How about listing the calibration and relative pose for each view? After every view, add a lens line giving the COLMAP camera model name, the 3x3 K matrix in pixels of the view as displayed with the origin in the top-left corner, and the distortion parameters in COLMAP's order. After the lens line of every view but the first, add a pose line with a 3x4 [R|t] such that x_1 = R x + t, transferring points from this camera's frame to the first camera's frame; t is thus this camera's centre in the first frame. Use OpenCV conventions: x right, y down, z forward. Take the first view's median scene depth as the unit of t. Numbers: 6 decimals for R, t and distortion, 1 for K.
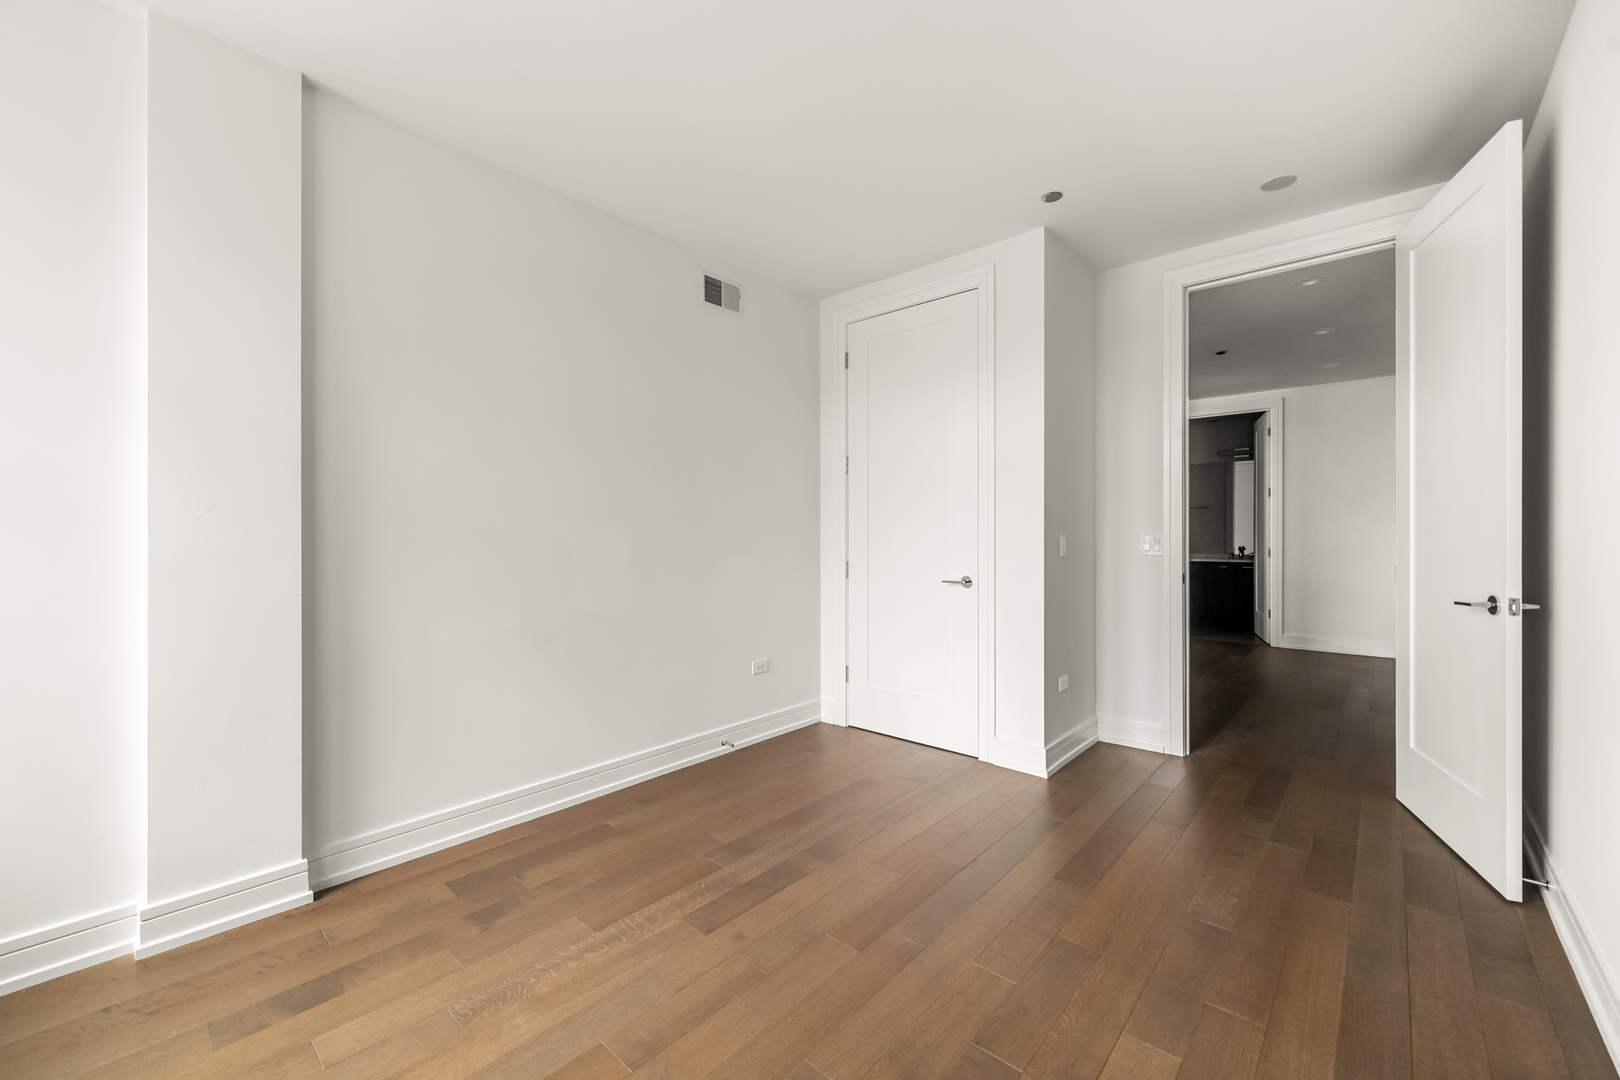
lens RADIAL K [[641.3, 0, 808.4], [0, 641.3, 531.2], [0, 0, 1]] dist [-0.000062, -0.000147]
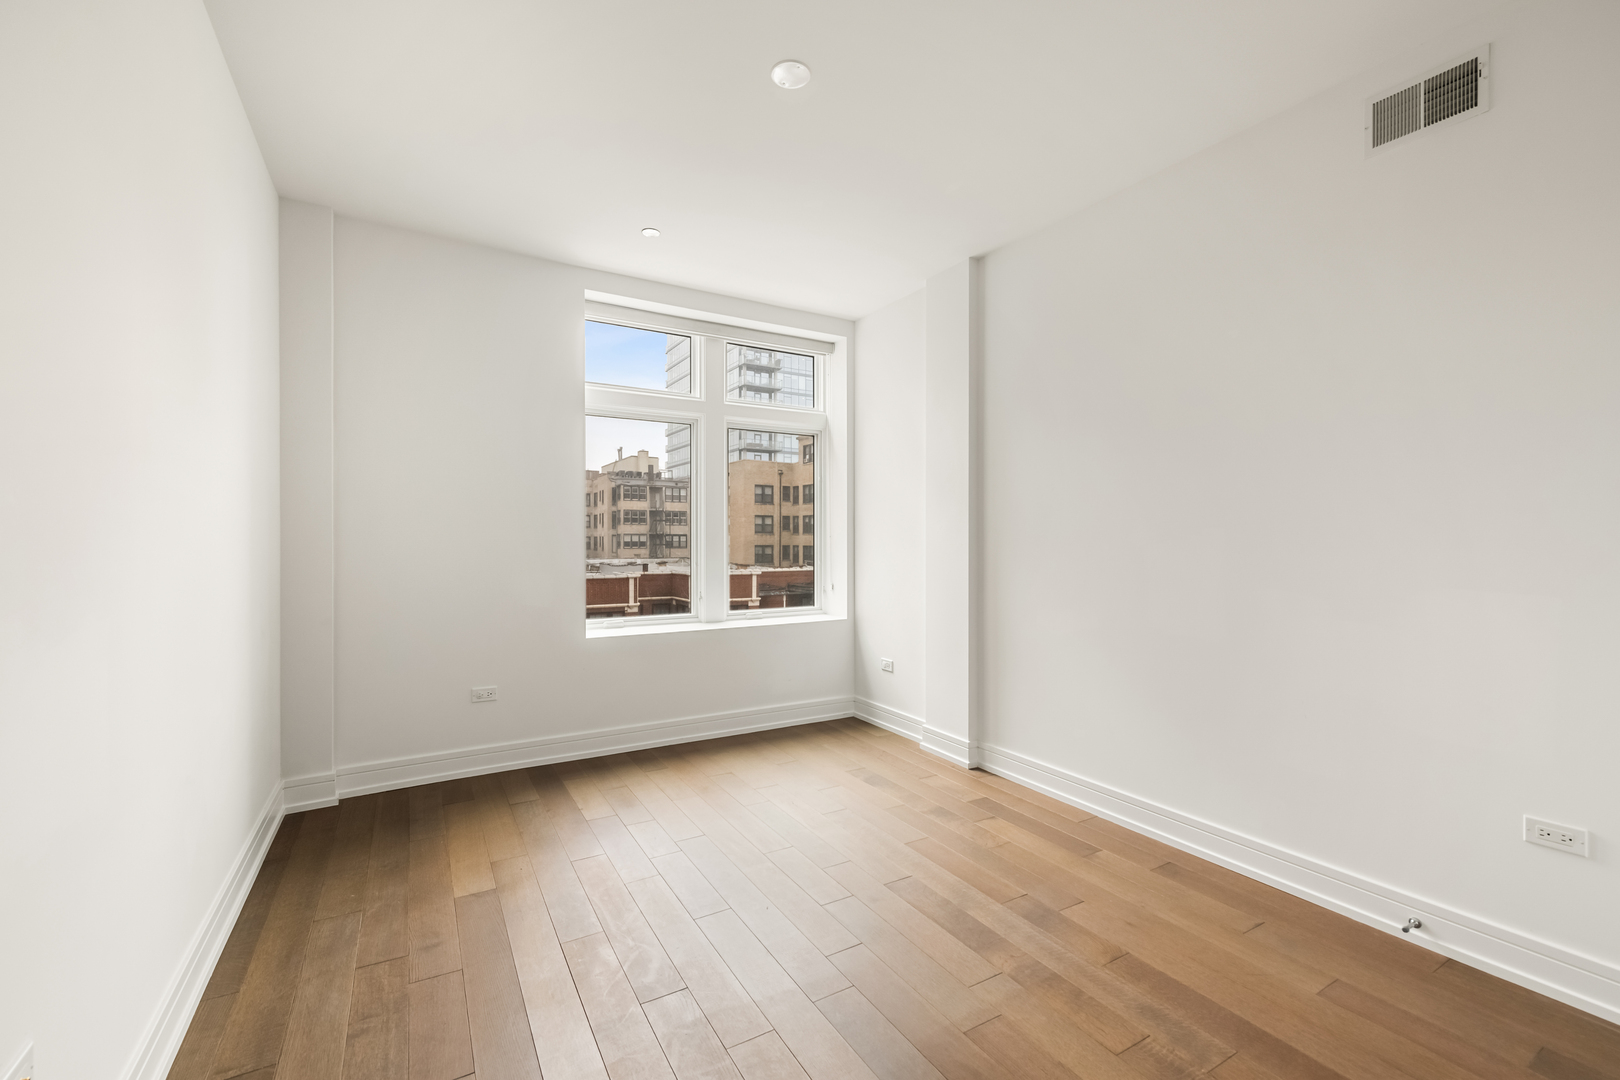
lens RADIAL K [[648.1, 0, 814.4], [0, 648.1, 542.7], [0, 0, 1]] dist [0.000828, -0.000270]
pose [[-0.287260, -0.003054, -0.957848, 0.874359], [-0.002918, 0.999993, -0.002313, 0.013083], [0.957848, 0.002130, -0.287267, 1.064553]]
